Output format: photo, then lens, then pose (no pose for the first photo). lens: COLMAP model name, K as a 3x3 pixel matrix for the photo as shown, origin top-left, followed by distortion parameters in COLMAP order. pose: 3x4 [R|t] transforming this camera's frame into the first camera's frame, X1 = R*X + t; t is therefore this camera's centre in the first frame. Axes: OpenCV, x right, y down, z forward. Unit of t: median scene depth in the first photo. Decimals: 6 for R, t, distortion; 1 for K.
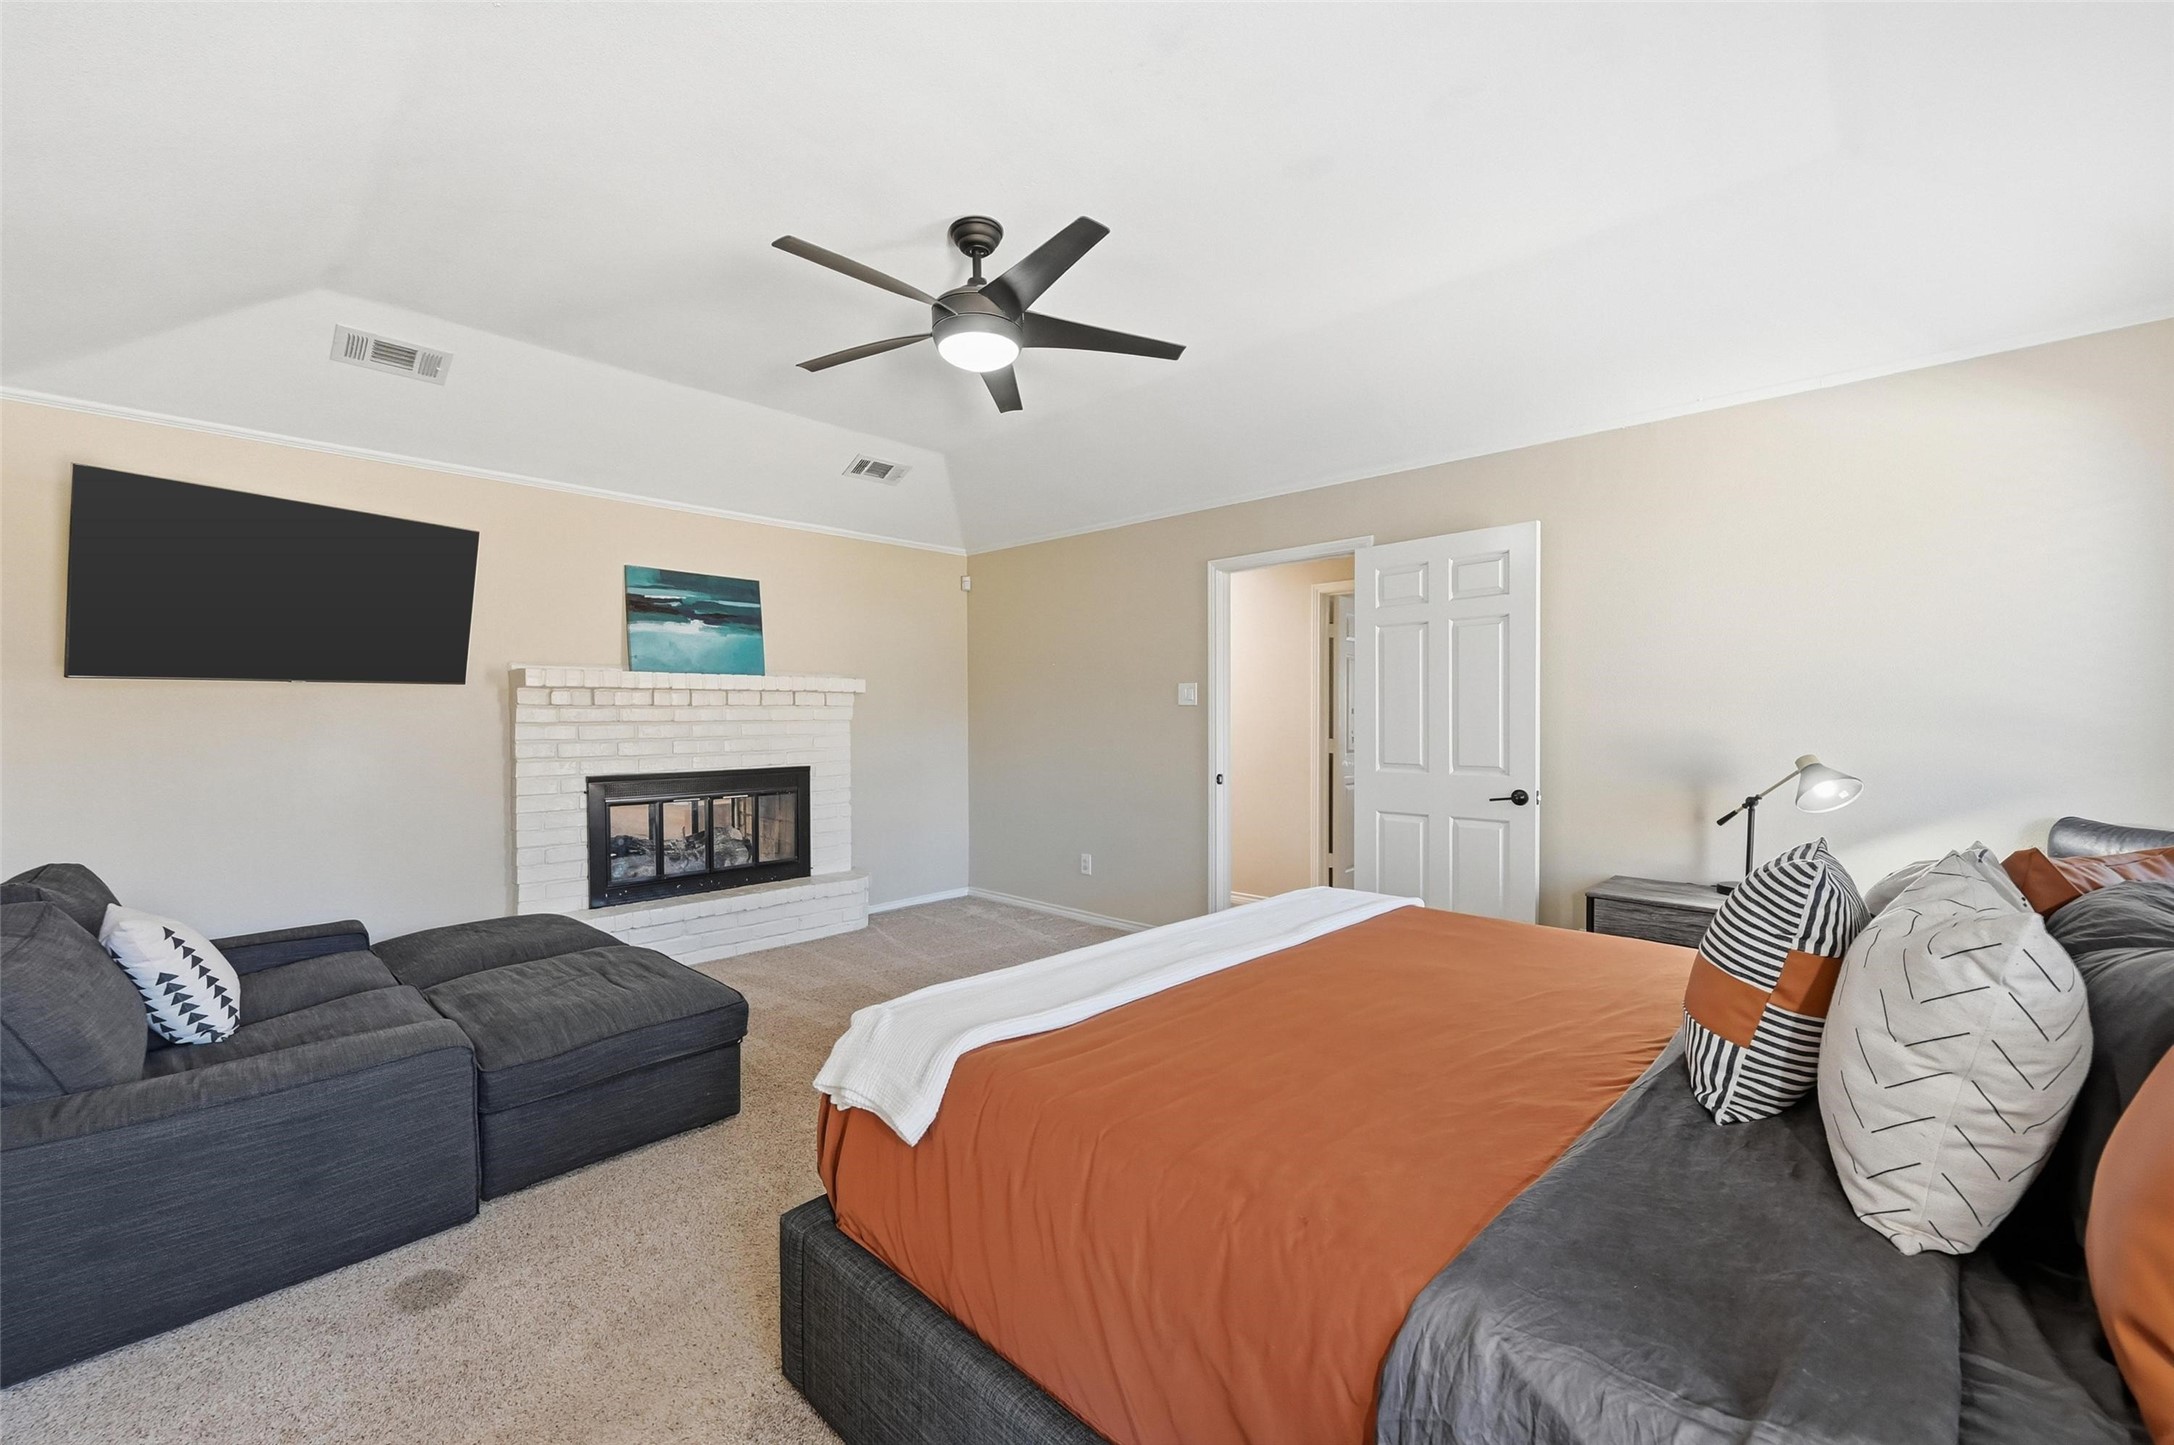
lens RADIAL K [[861.5, 0, 1102.0], [0, 861.5, 713.0], [0, 0, 1]] dist [0.000256, 0.000221]
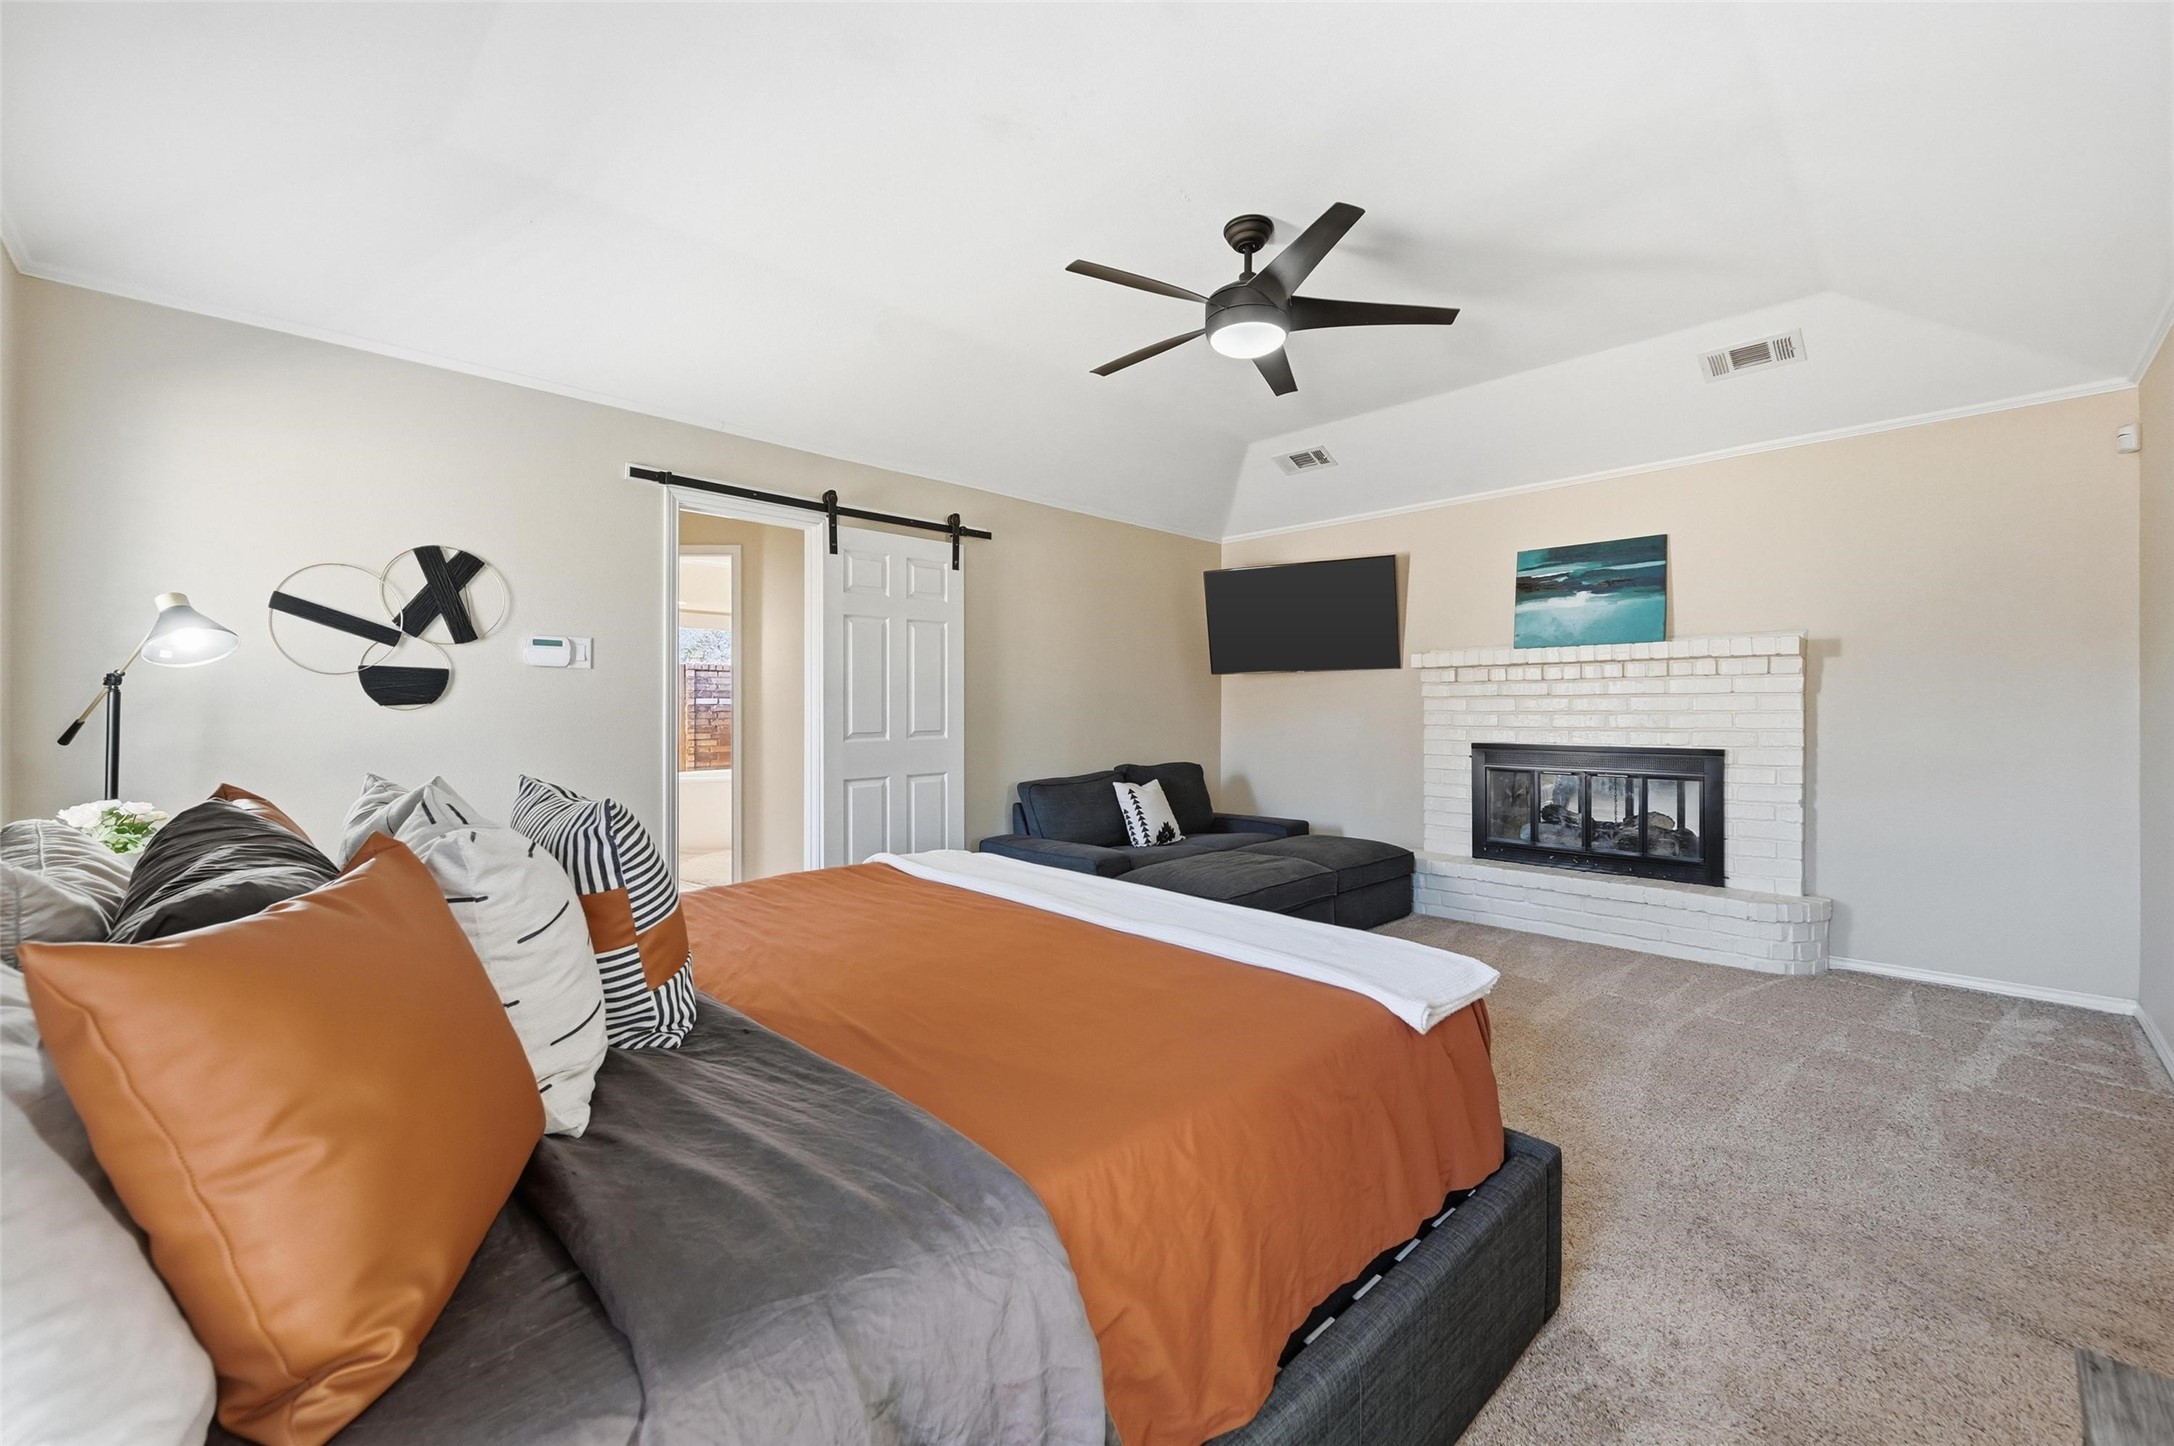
lens RADIAL K [[861.5, 0, 1102.0], [0, 861.5, 713.5], [0, 0, 1]] dist [0.000256, 0.000221]
pose [[-0.038379, 0.009762, -0.999216, 0.529079], [0.003618, 0.999947, 0.009630, 0.019236], [0.999257, -0.003246, -0.038412, 0.490872]]
